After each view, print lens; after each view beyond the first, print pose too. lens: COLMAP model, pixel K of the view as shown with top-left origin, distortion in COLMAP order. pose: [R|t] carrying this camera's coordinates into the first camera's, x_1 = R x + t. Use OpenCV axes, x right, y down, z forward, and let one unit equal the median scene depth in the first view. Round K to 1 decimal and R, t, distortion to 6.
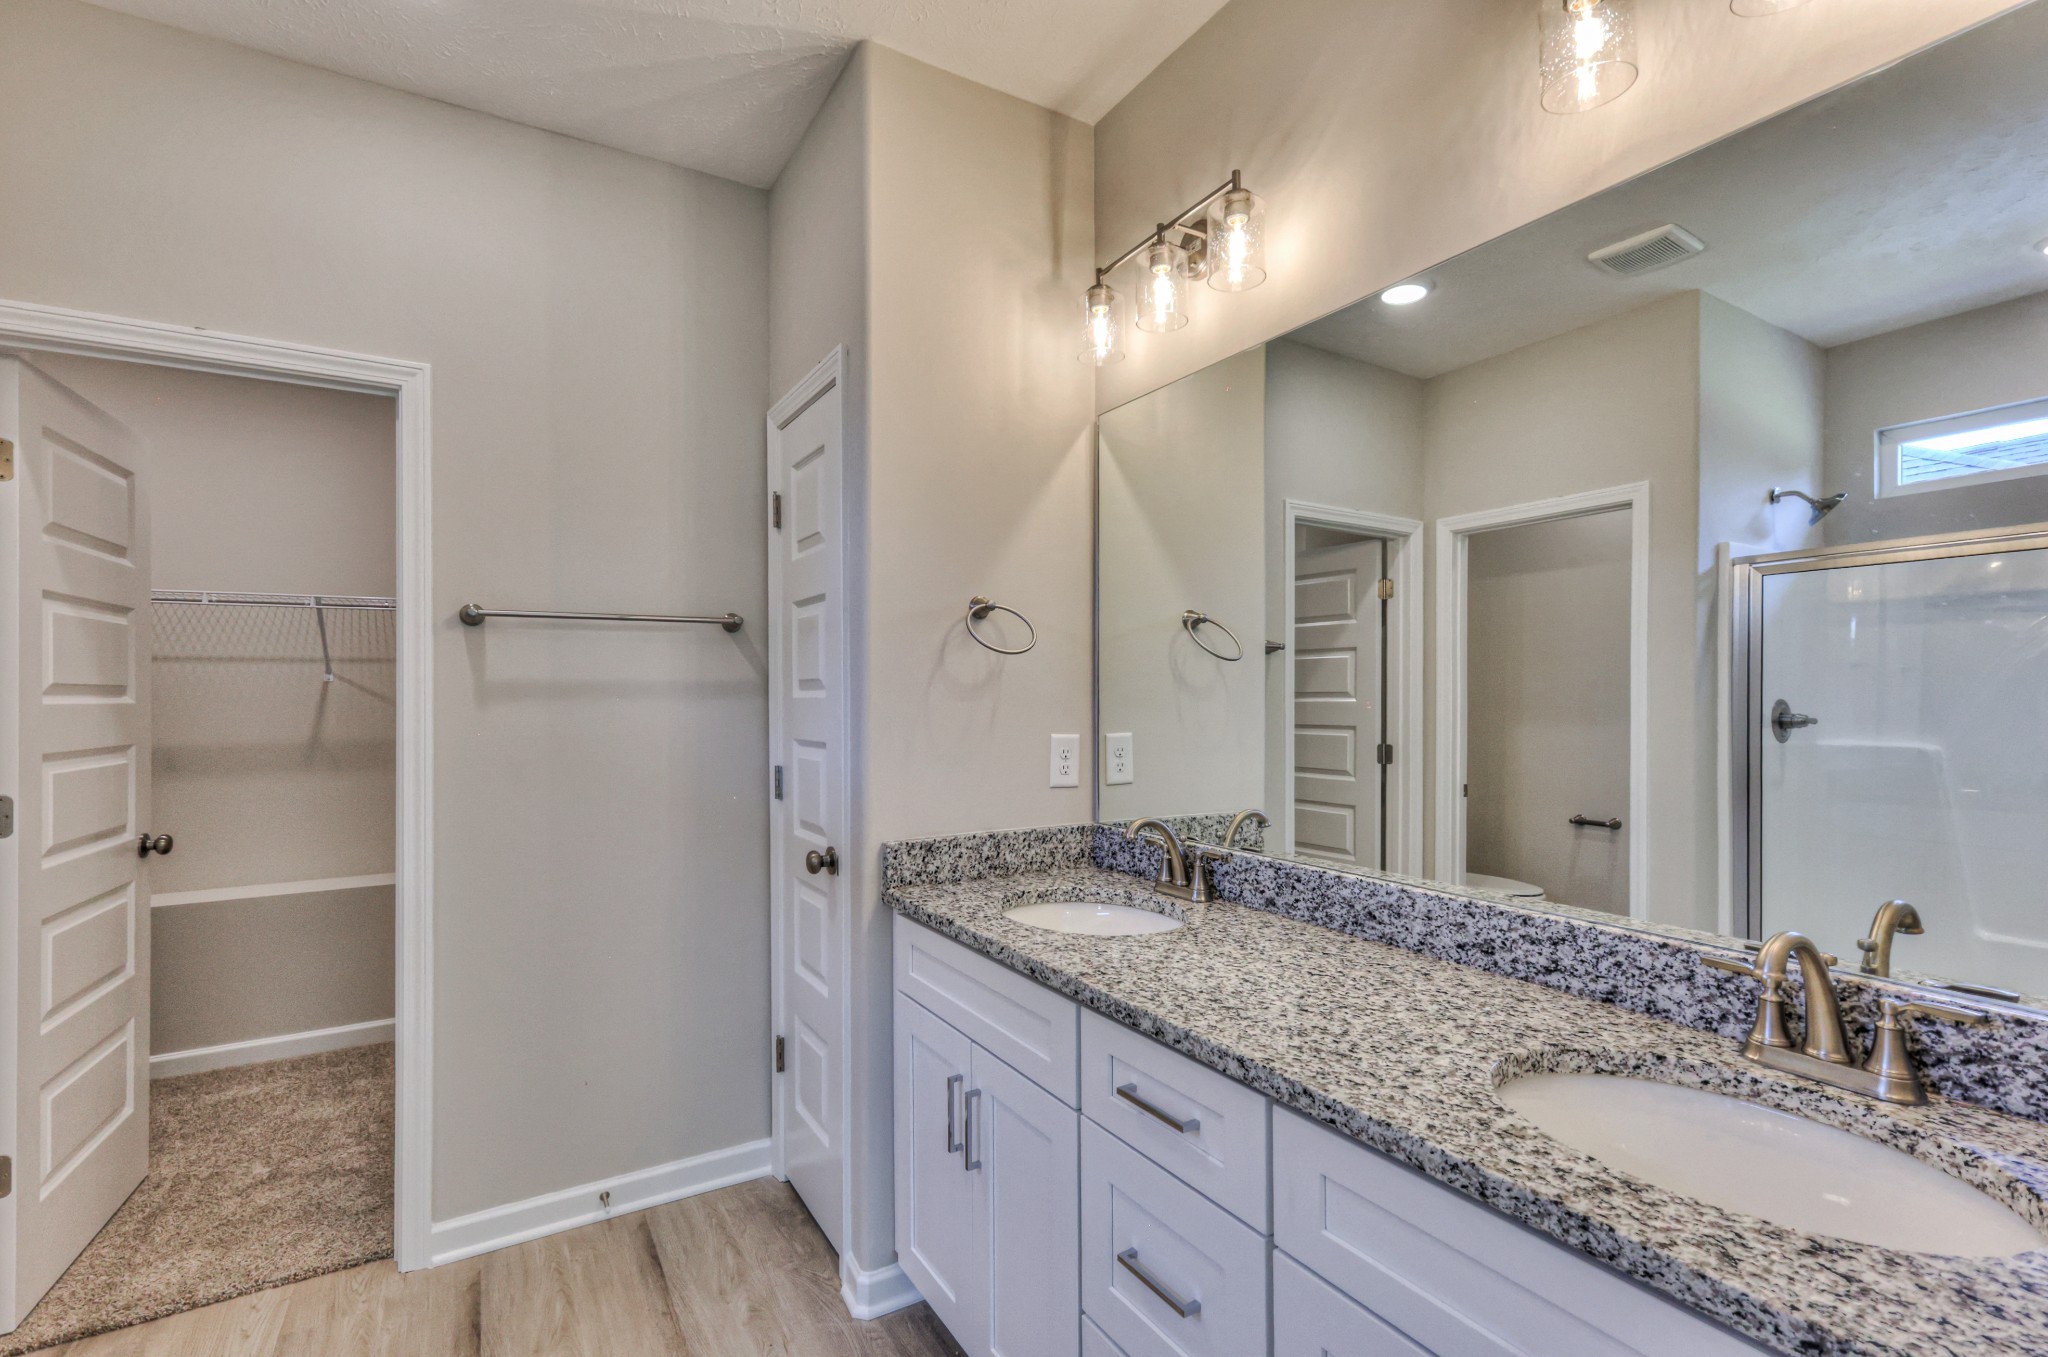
lens RADIAL K [[912.4, 0, 1033.4], [0, 912.4, 684.1], [0, 0, 1]] dist [-0.000388, -0.001243]
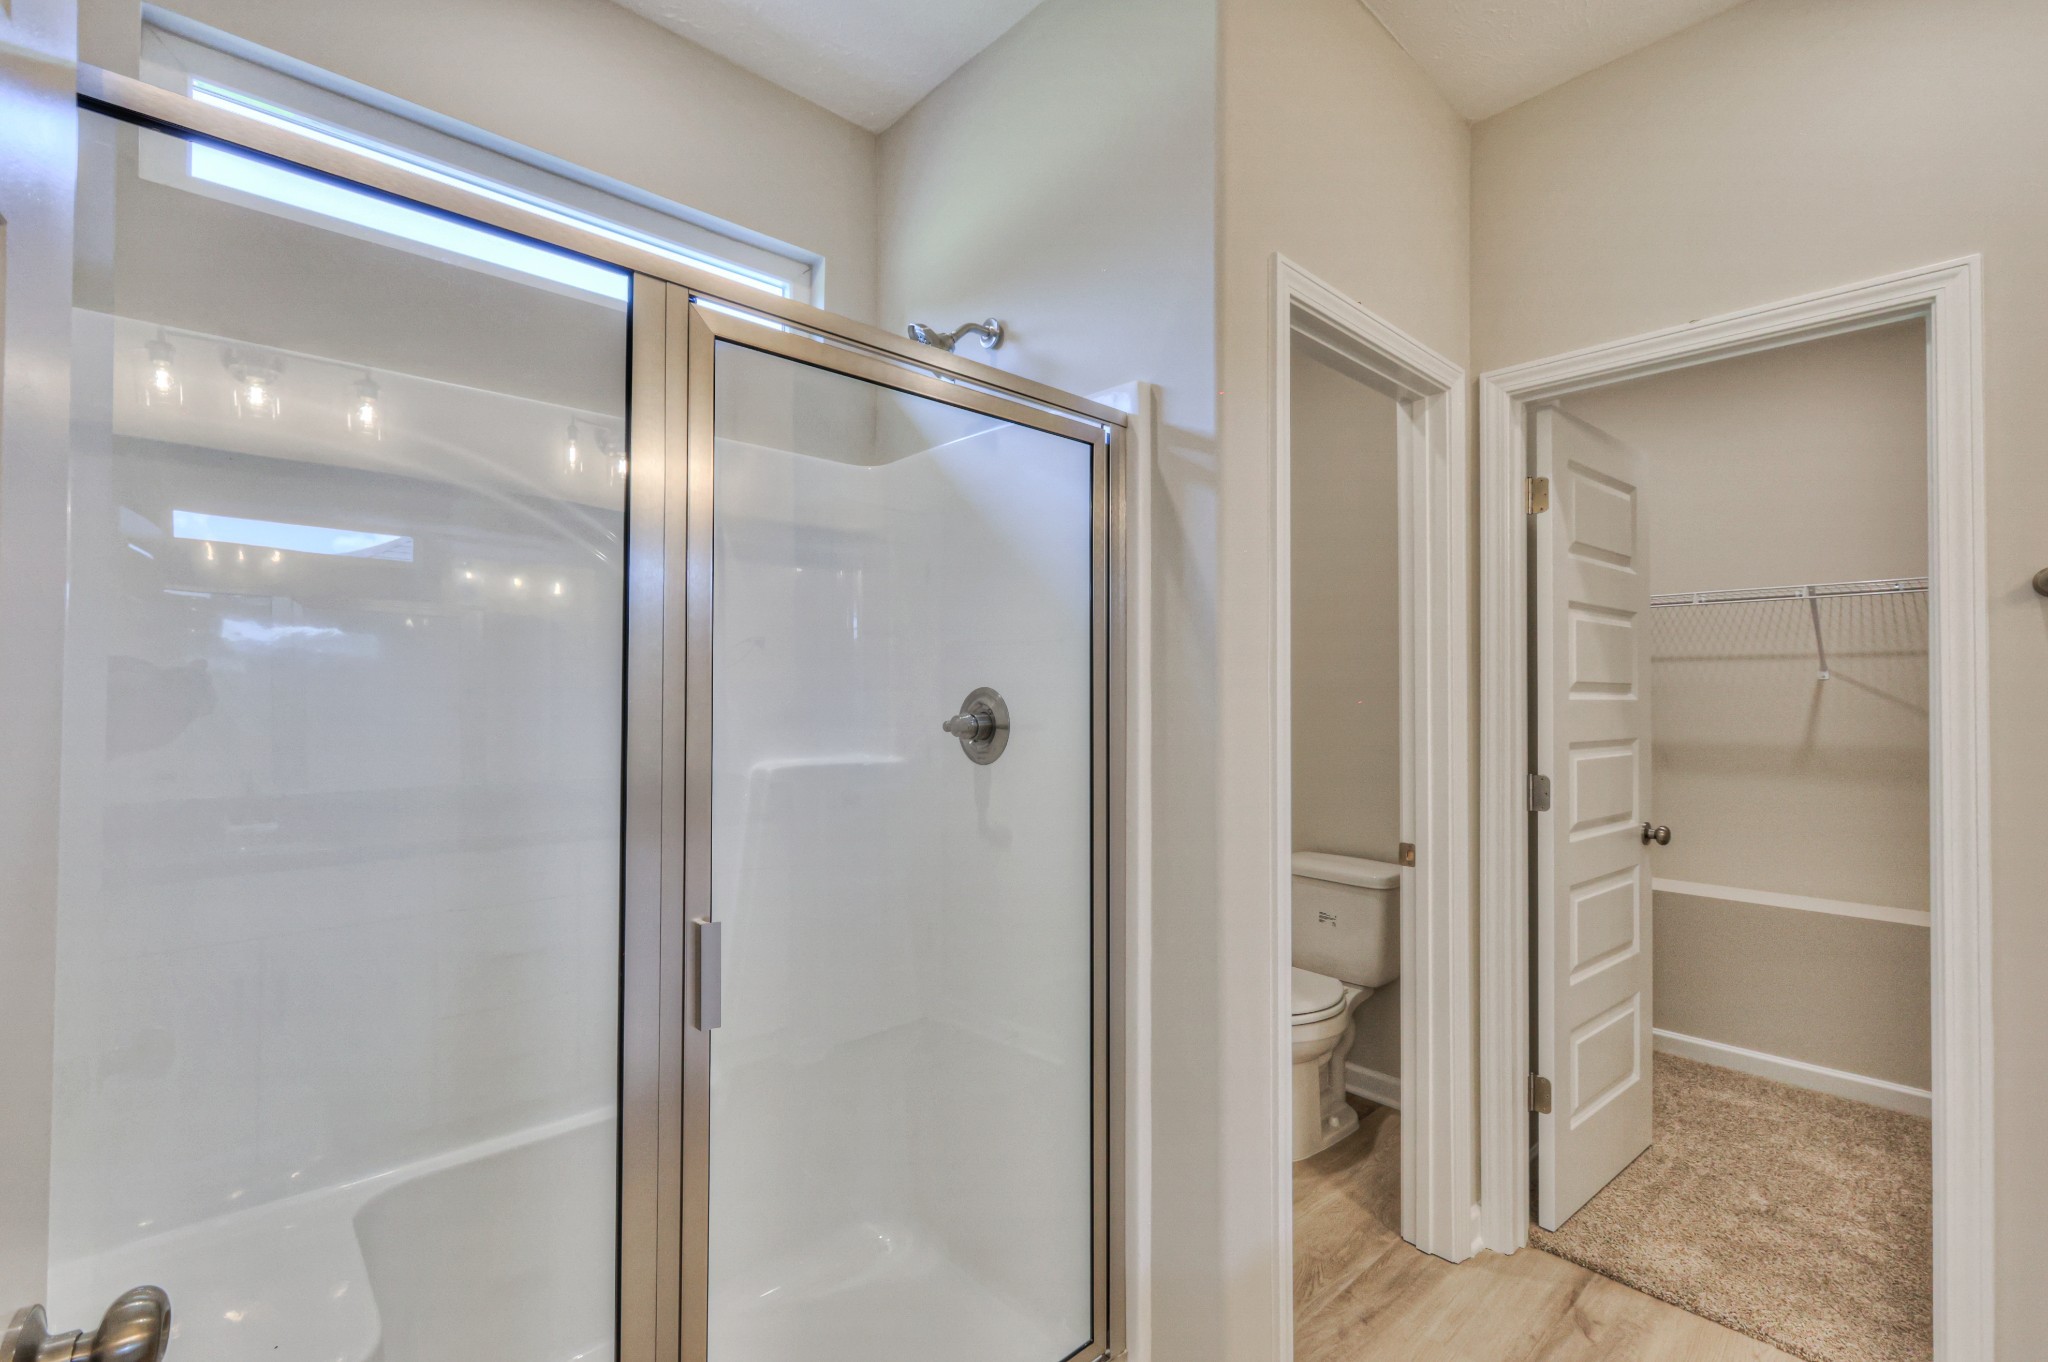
lens RADIAL K [[907.1, 0, 1032.2], [0, 907.1, 676.3], [0, 0, 1]] dist [0.004679, 0.000693]
pose [[0.205450, -0.008019, -0.978635, -0.074965], [0.002739, 0.999967, -0.007619, -0.001748], [0.978664, -0.001115, 0.205465, 0.071911]]
